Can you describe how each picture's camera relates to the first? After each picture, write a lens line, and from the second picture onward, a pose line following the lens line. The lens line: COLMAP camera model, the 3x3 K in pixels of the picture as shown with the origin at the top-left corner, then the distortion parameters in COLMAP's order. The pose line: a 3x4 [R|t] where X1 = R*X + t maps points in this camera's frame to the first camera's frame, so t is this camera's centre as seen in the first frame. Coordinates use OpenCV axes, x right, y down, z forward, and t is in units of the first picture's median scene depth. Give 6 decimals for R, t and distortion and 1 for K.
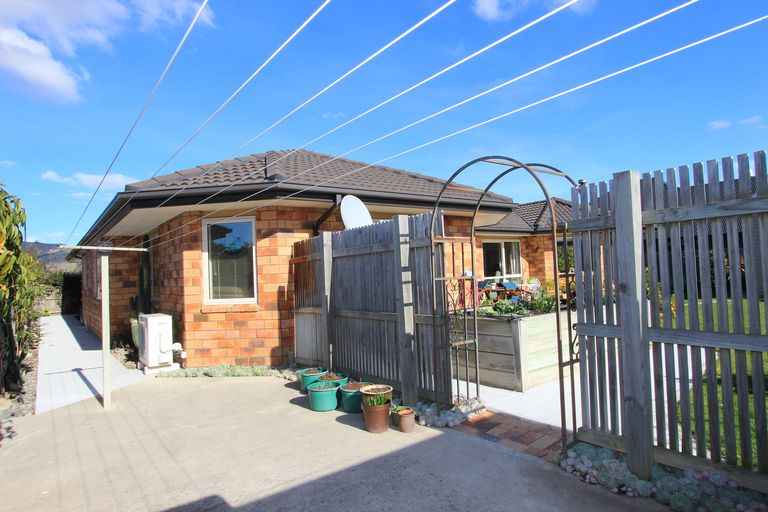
lens RADIAL K [[446.8, 0, 385.1], [0, 446.8, 256.9], [0, 0, 1]] dist [-0.016573, 0.003801]
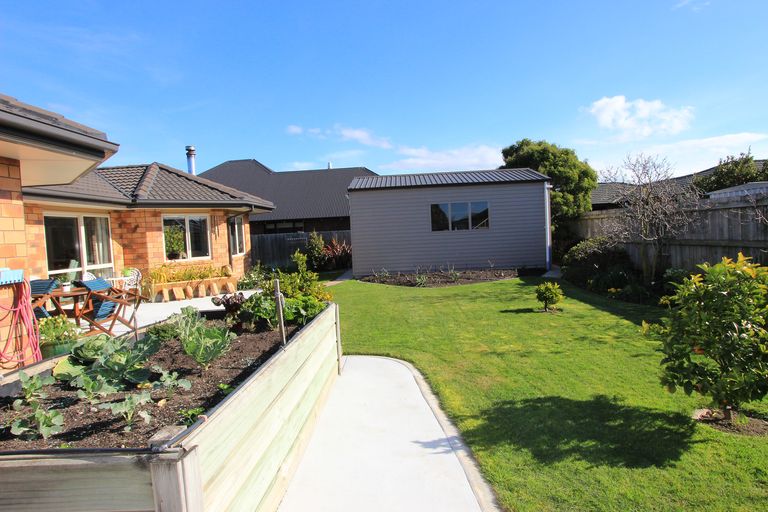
lens RADIAL K [[446.8, 0, 387.0], [0, 446.8, 255.7], [0, 0, 1]] dist [-0.016573, 0.003801]
pose [[0.647955, -0.024263, 0.761292, 0.052704], [-0.008079, 0.999217, 0.038722, -0.004225], [-0.761636, -0.031241, 0.647252, 0.217167]]
